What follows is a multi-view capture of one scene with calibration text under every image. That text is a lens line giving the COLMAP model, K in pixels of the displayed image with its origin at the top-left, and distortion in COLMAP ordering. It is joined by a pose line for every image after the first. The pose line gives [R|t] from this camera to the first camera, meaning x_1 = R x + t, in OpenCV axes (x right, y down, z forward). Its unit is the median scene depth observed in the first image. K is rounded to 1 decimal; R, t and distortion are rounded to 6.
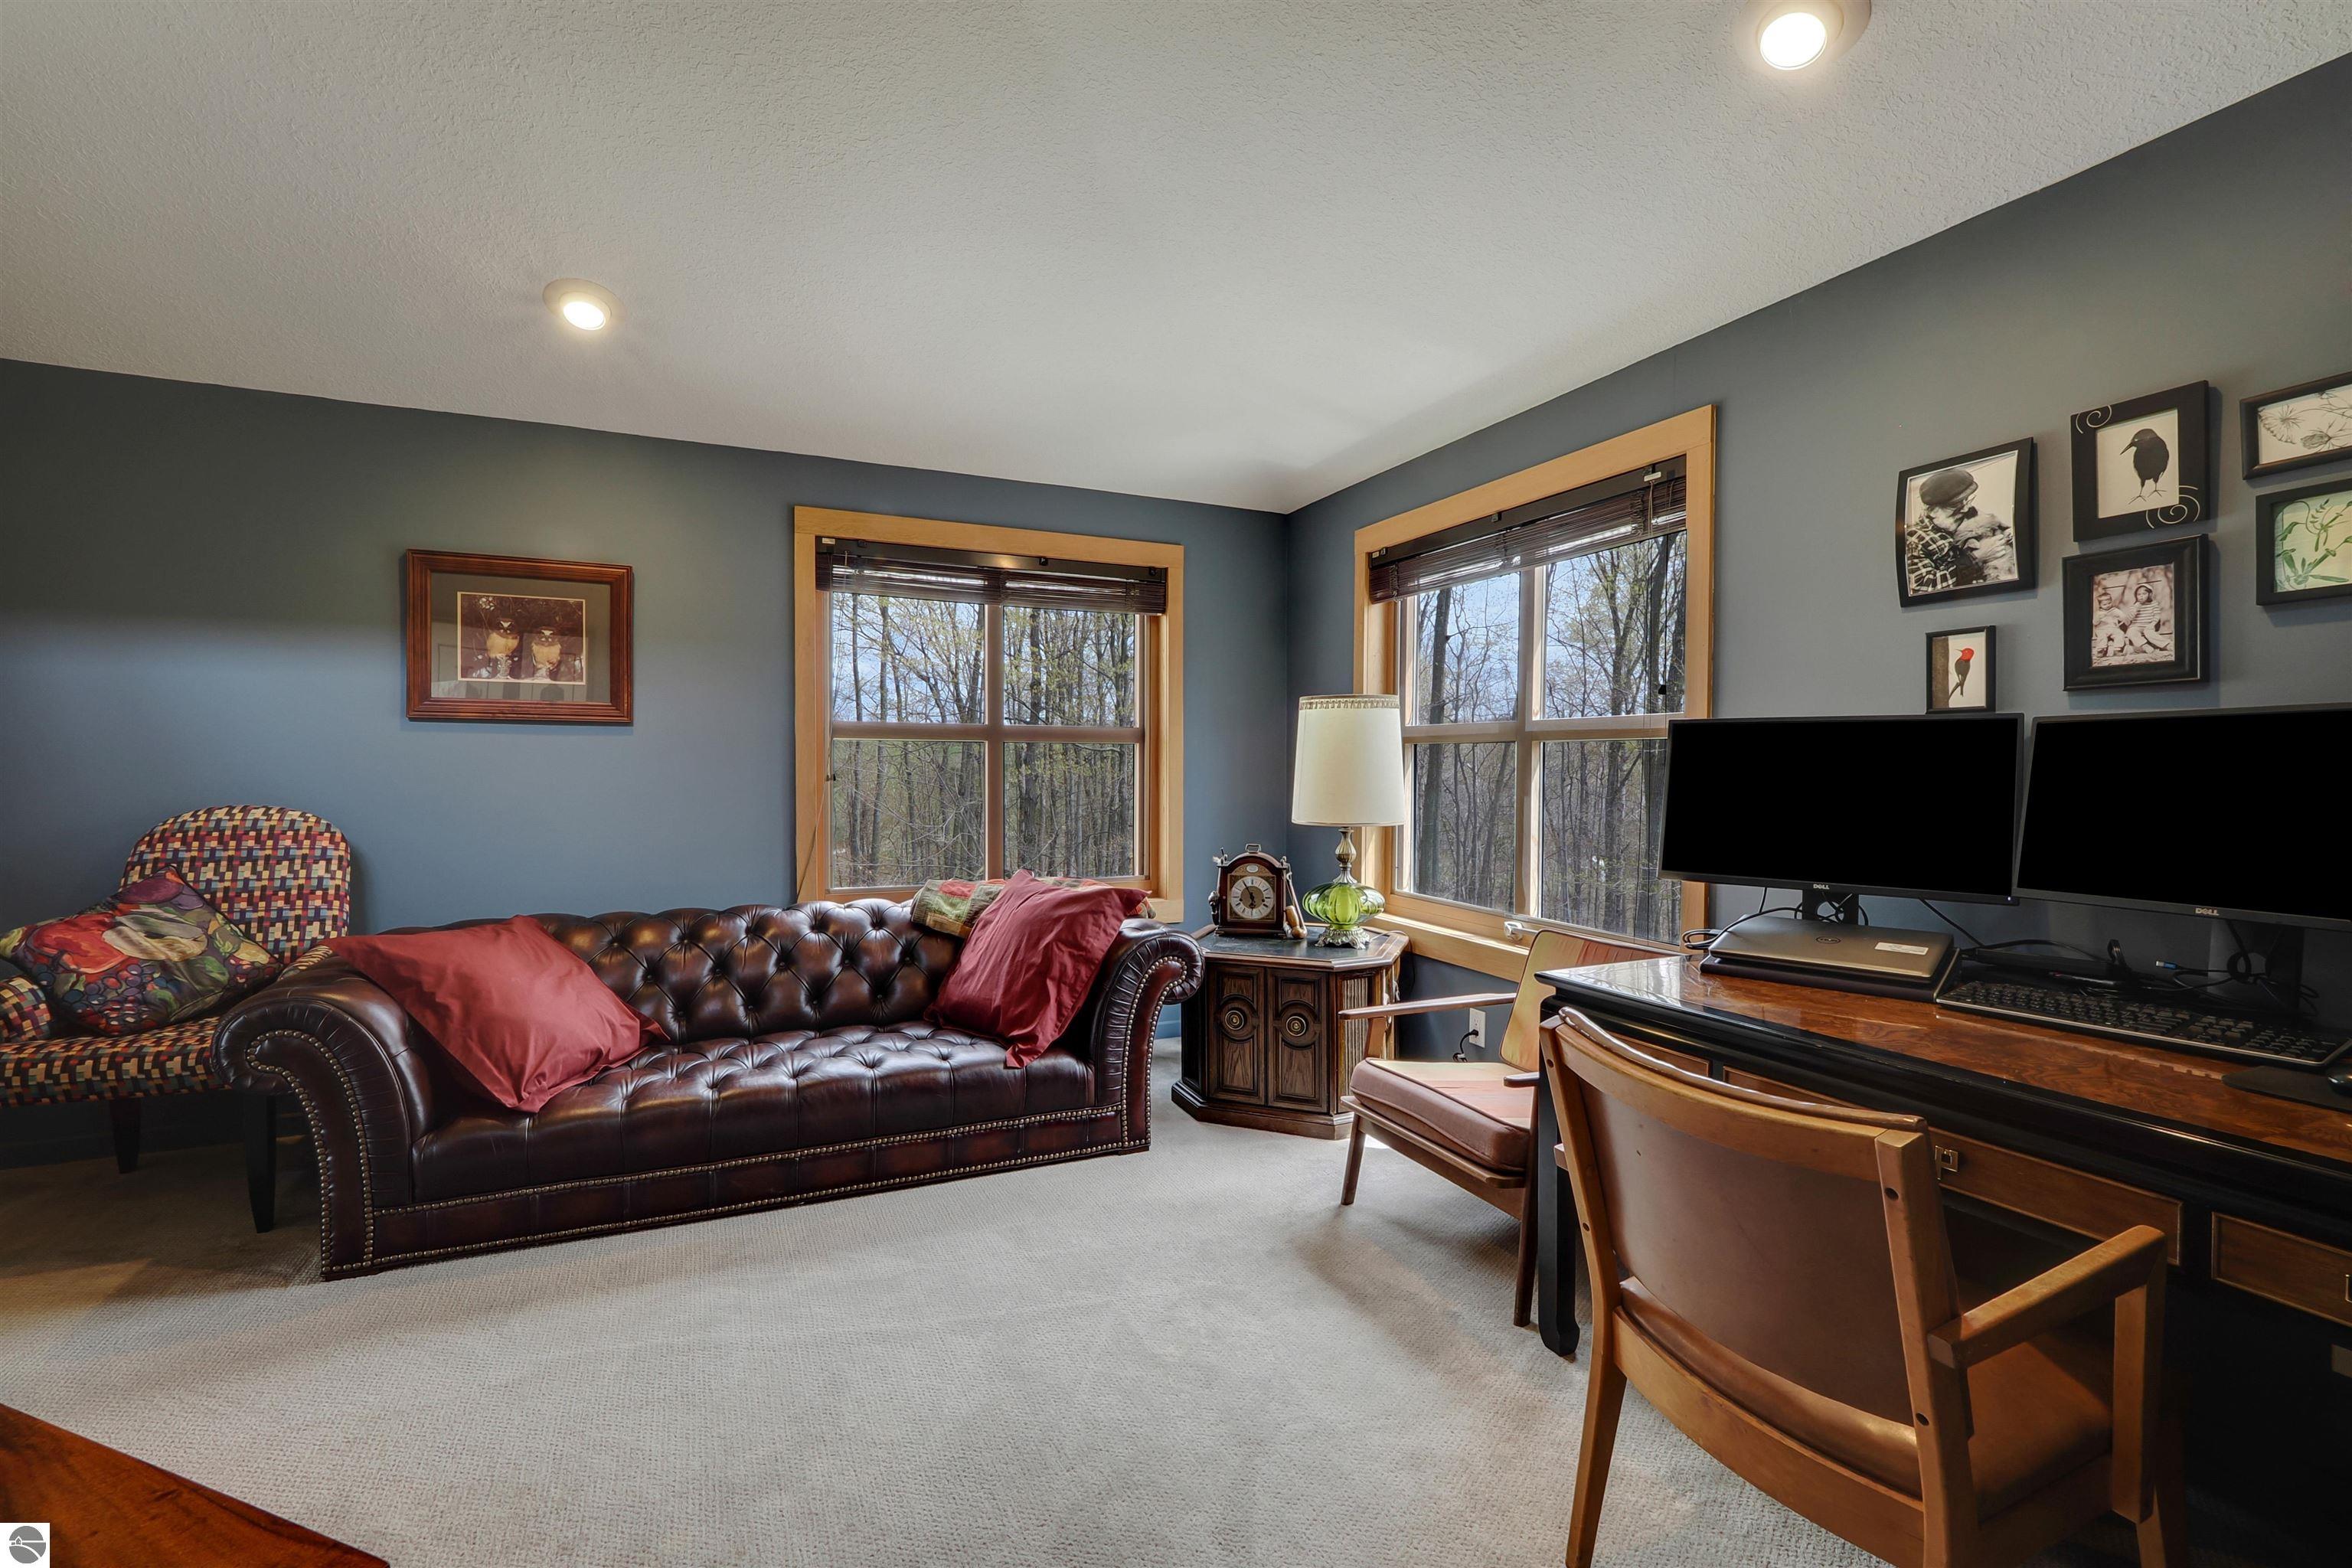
lens RADIAL K [[1017.9, 0, 1176.1], [0, 1017.9, 775.1], [0, 0, 1]] dist [0.000671, 0.000112]
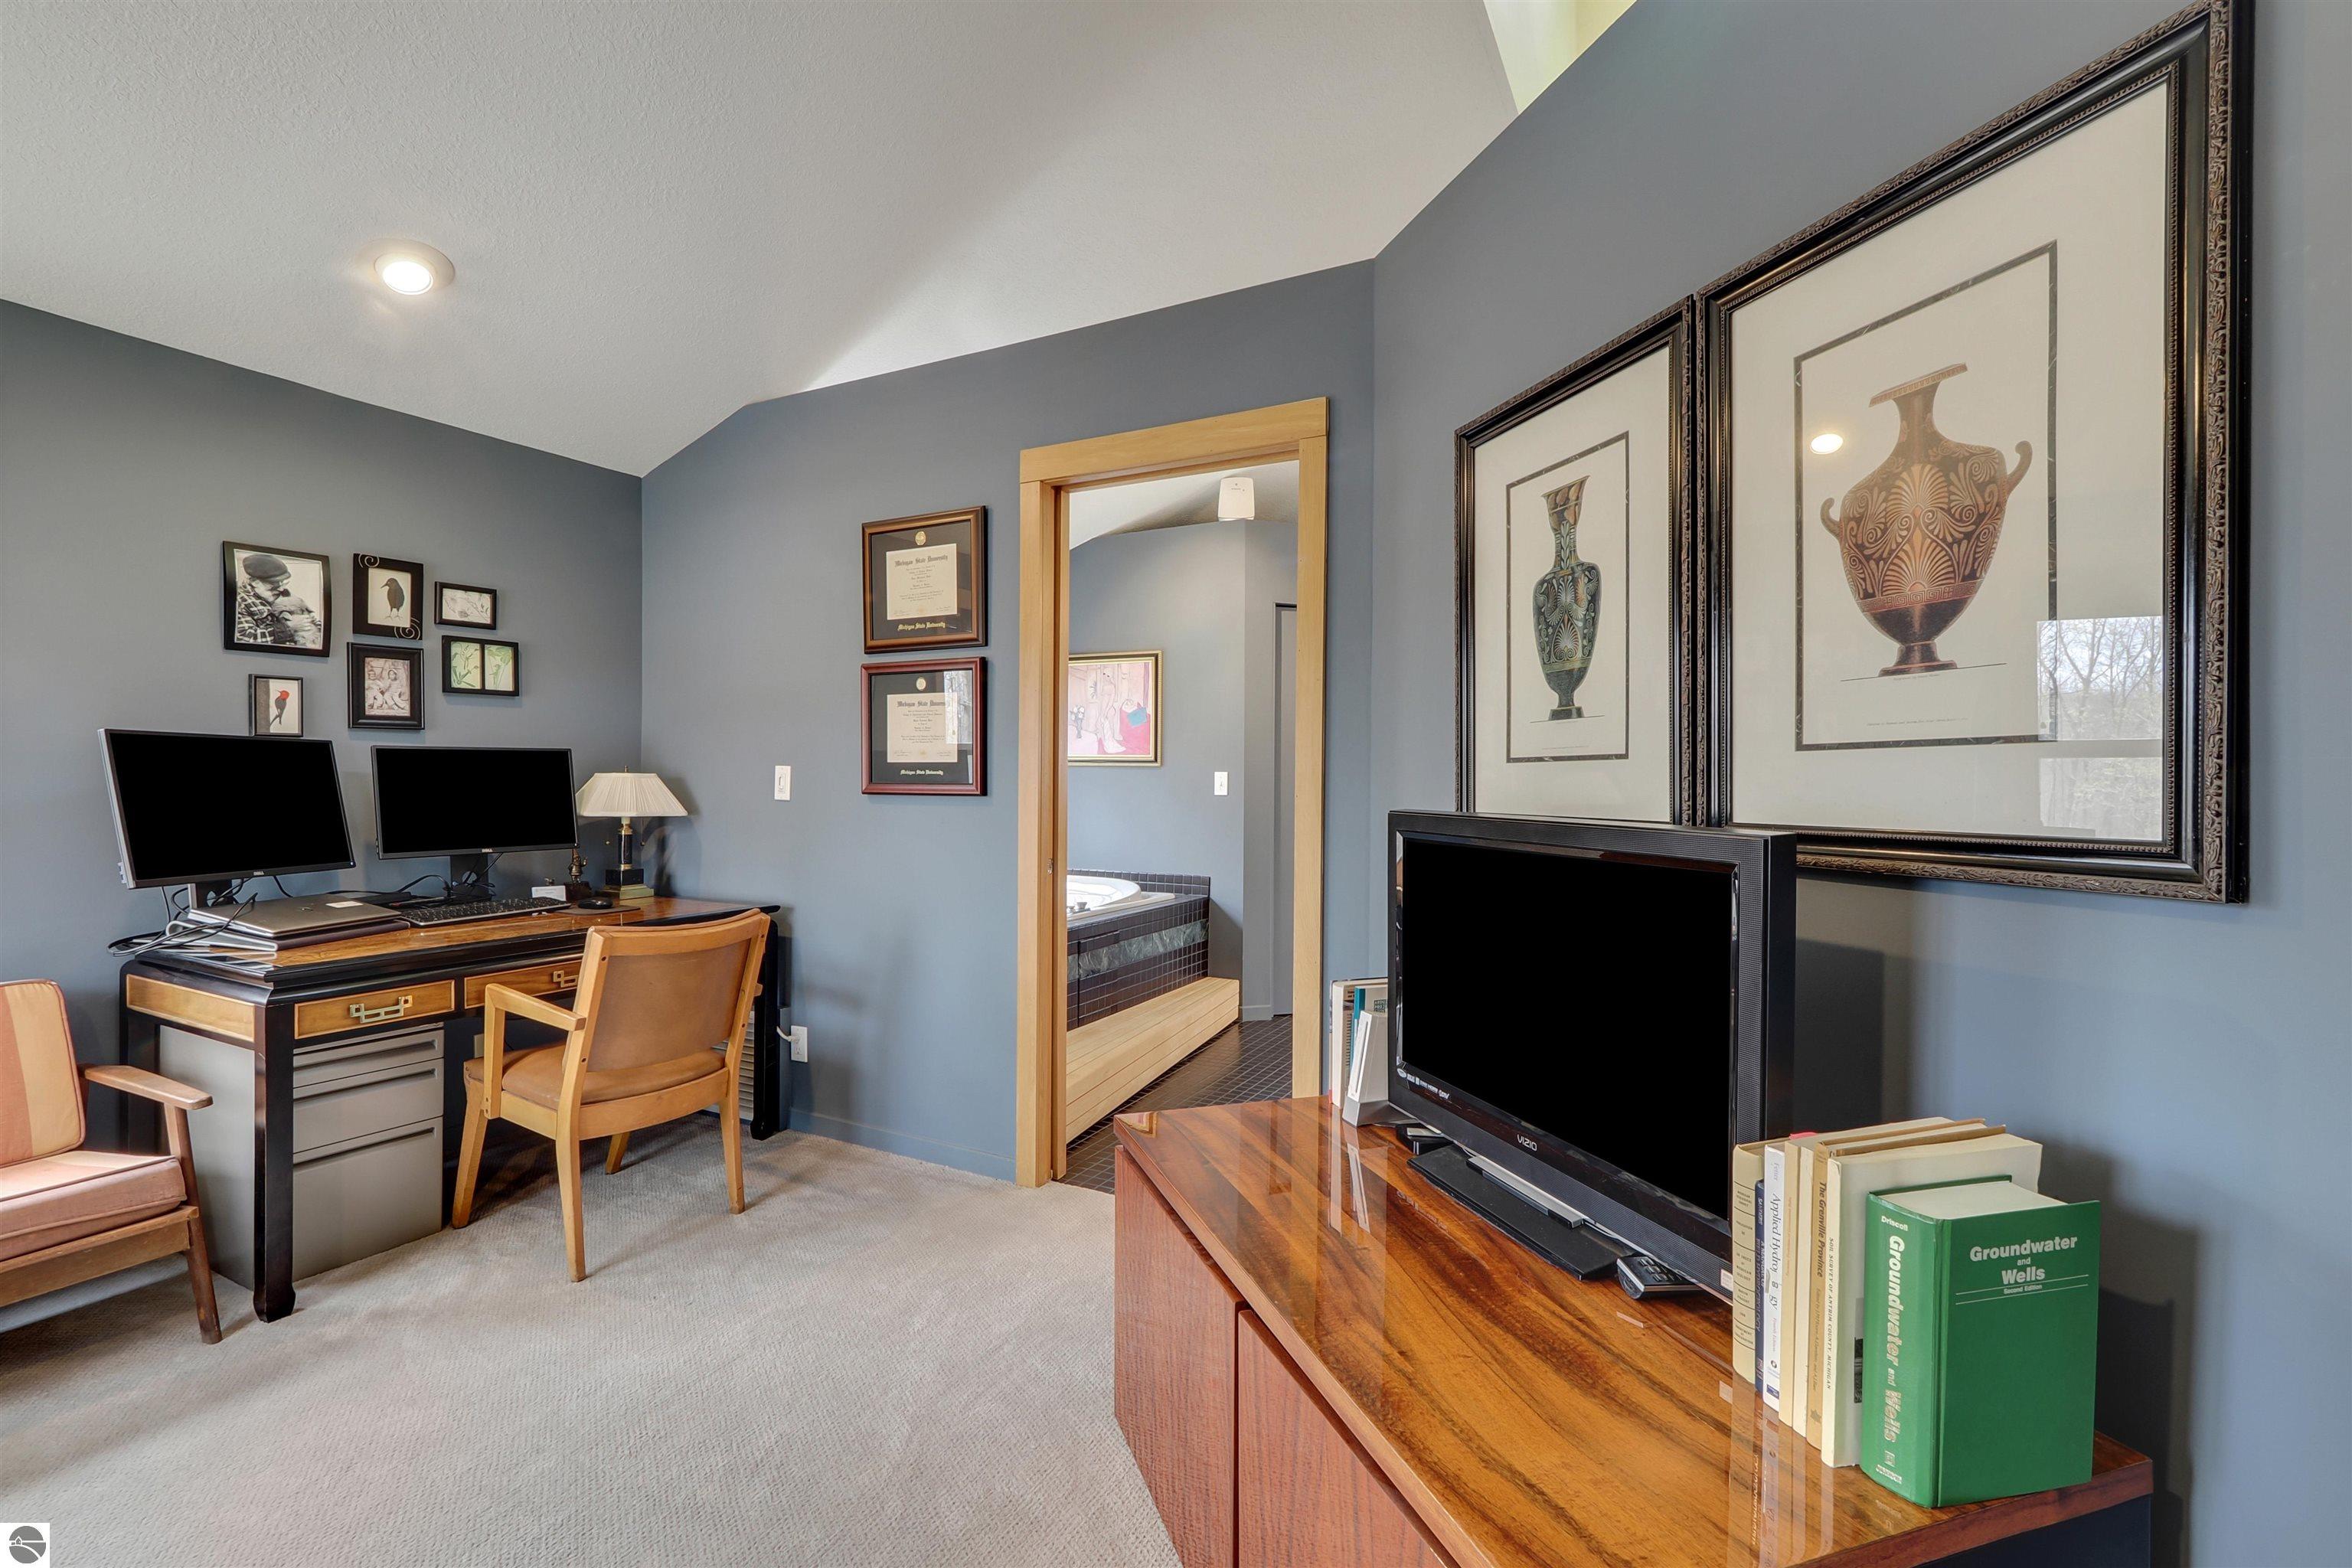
lens RADIAL K [[1017.9, 0, 1176.2], [0, 1017.9, 781.4], [0, 0, 1]] dist [0.000671, 0.000112]
pose [[-0.624491, -0.006298, 0.781007, -1.090817], [0.003978, 0.999929, 0.011244, -0.012738], [-0.781022, 0.010129, -0.624422, 0.951060]]
